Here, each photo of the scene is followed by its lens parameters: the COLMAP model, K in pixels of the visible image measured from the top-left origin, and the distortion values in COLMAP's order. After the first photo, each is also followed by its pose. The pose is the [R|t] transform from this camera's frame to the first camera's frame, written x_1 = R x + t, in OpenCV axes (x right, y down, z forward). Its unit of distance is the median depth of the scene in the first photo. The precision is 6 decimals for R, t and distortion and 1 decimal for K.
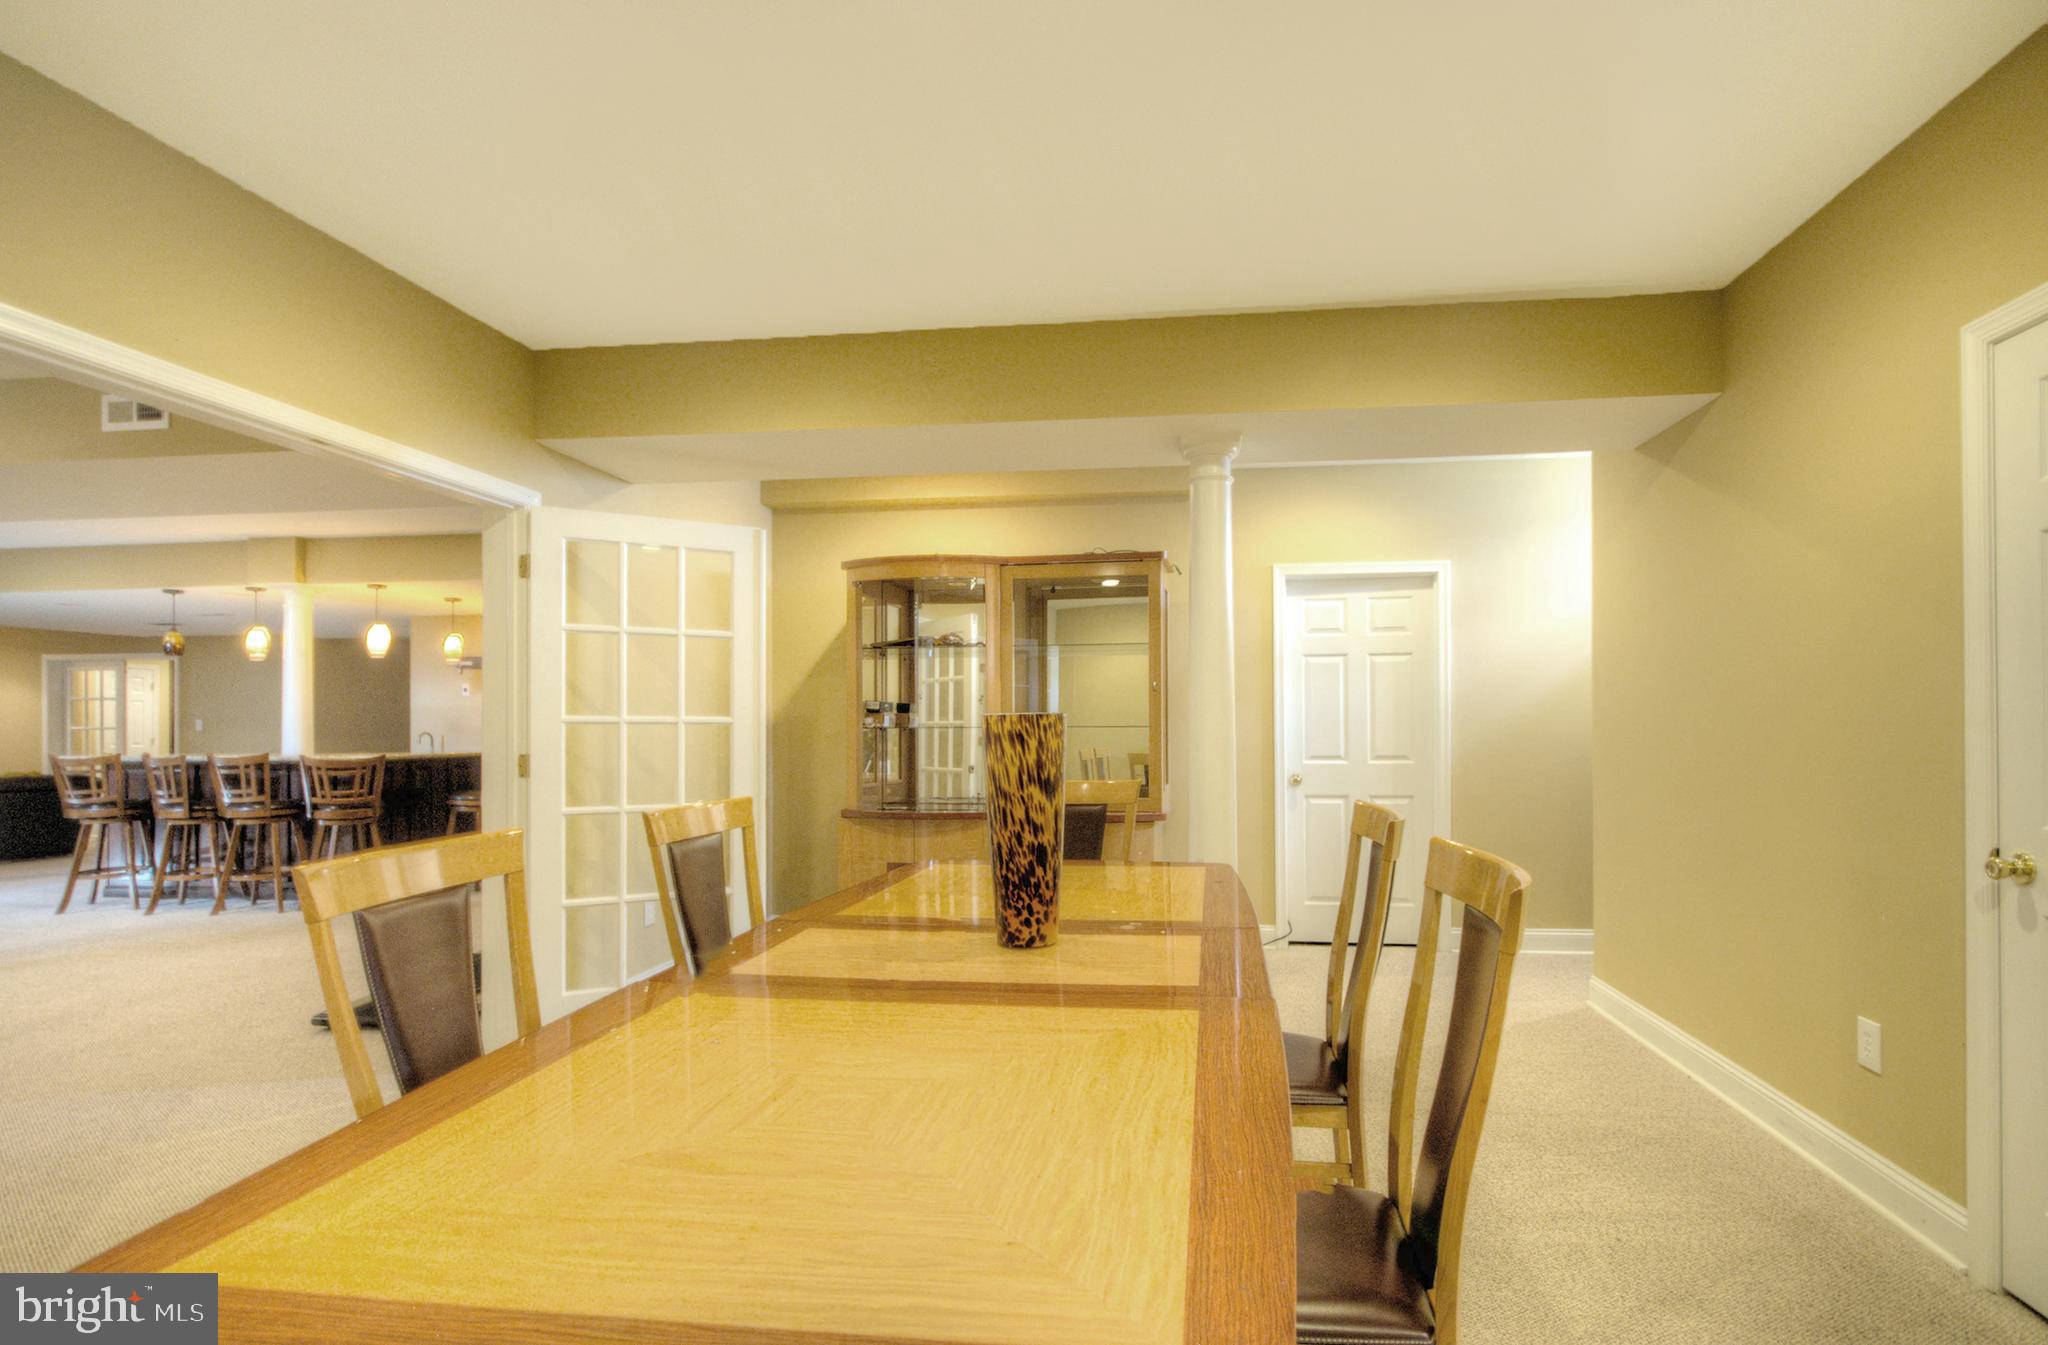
lens RADIAL K [[963.5, 0, 1028.7], [0, 963.5, 715.2], [0, 0, 1]] dist [0.013768, -0.019304]
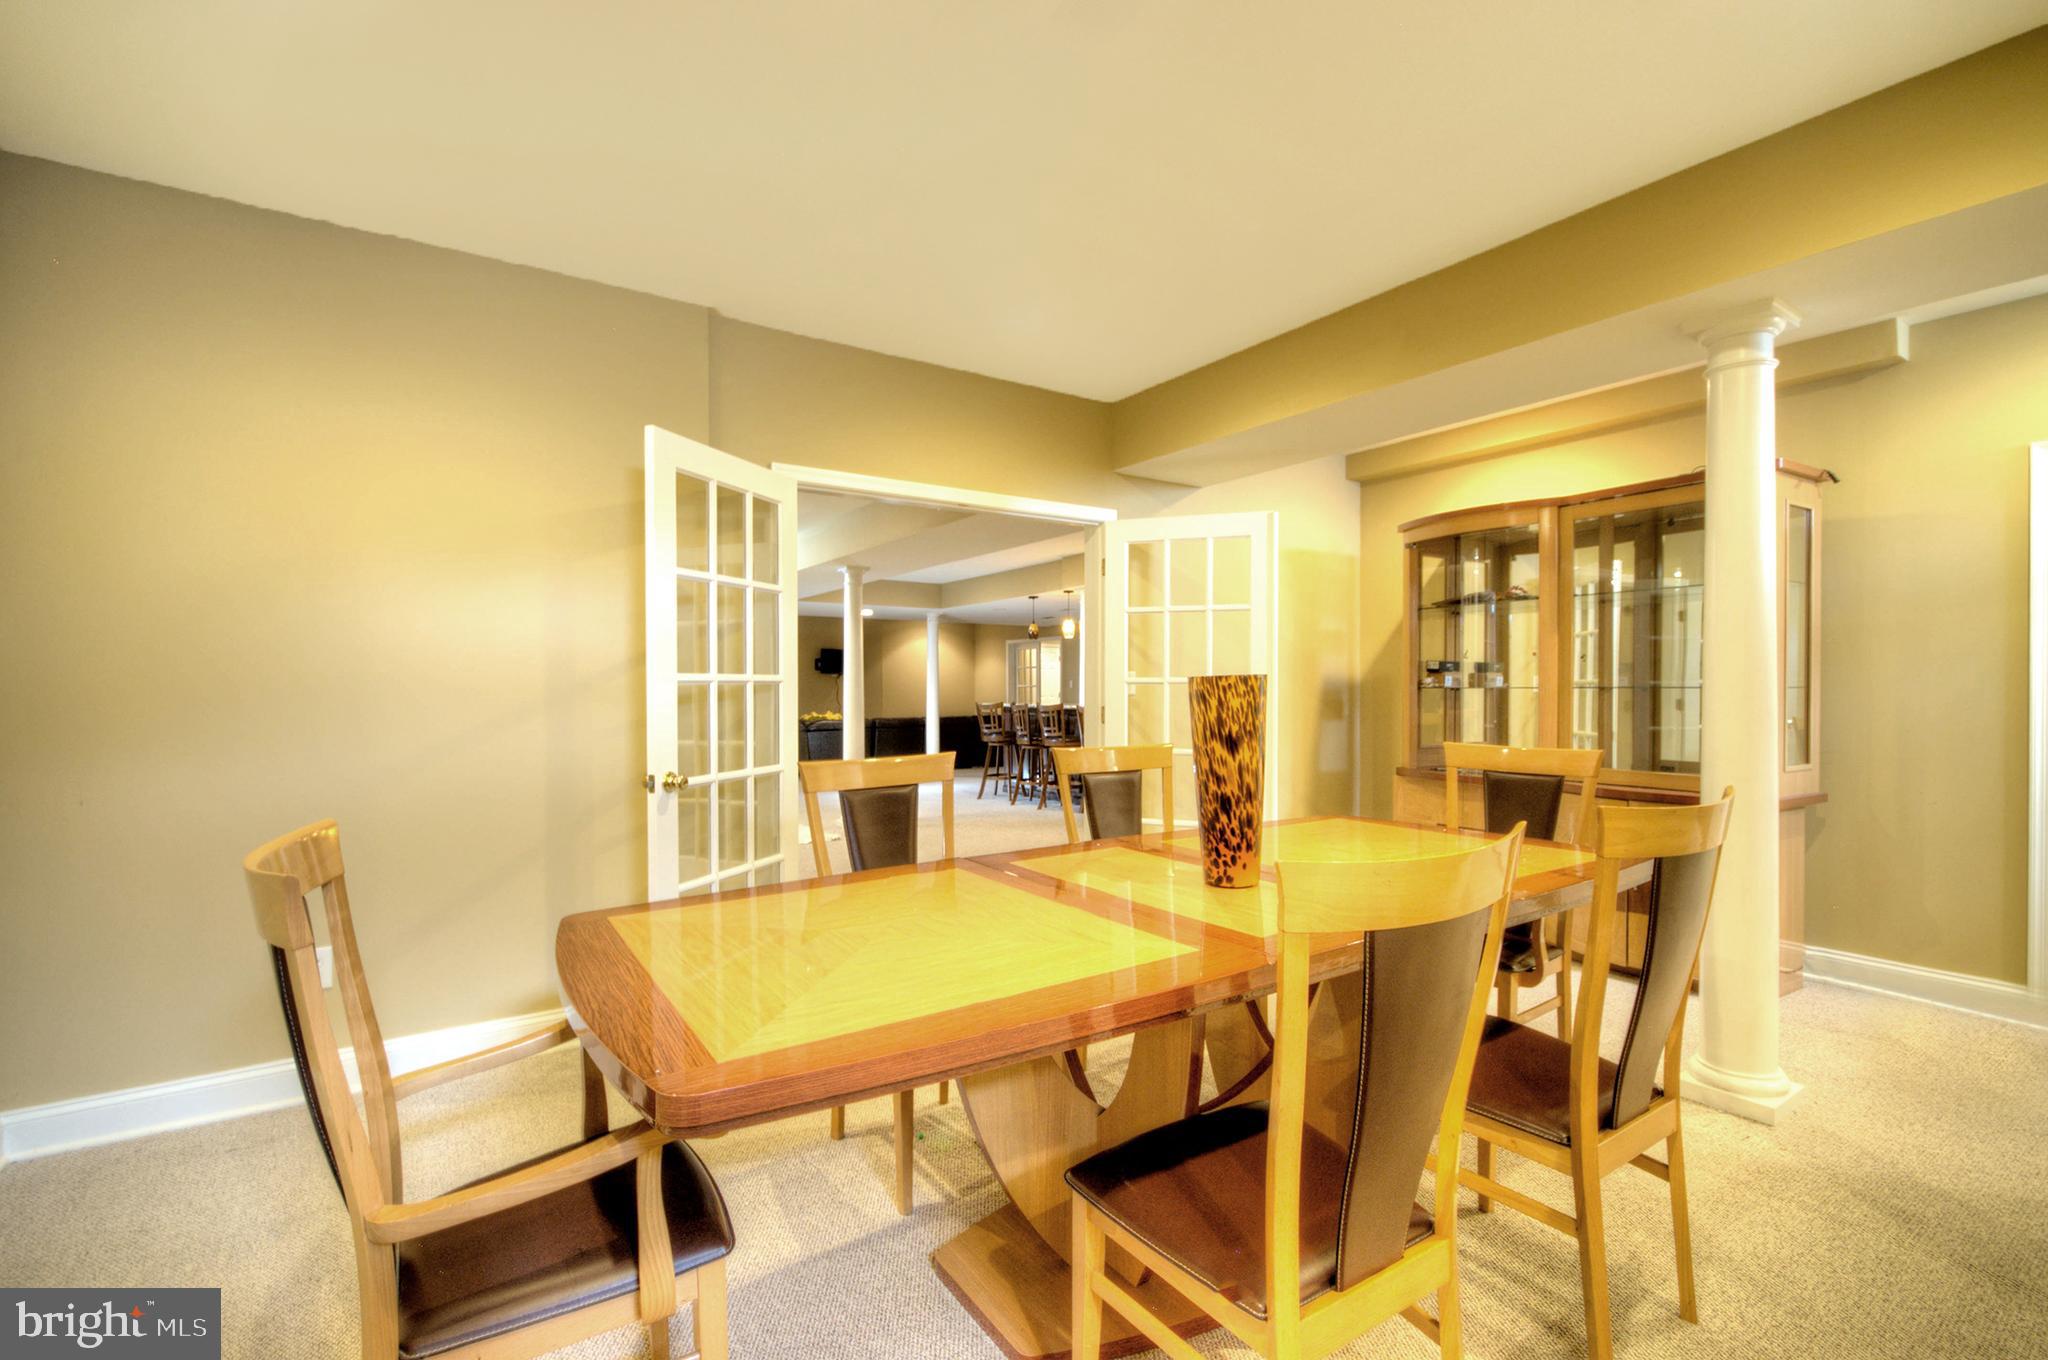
lens RADIAL K [[915.6, 0, 1033.6], [0, 915.6, 692.7], [0, 0, 1]] dist [0.001345, -0.000710]
pose [[0.651379, 0.007600, -0.758714, 0.376731], [0.007888, 0.999828, 0.016787, -0.000792], [0.758712, -0.016920, 0.651207, 0.087609]]
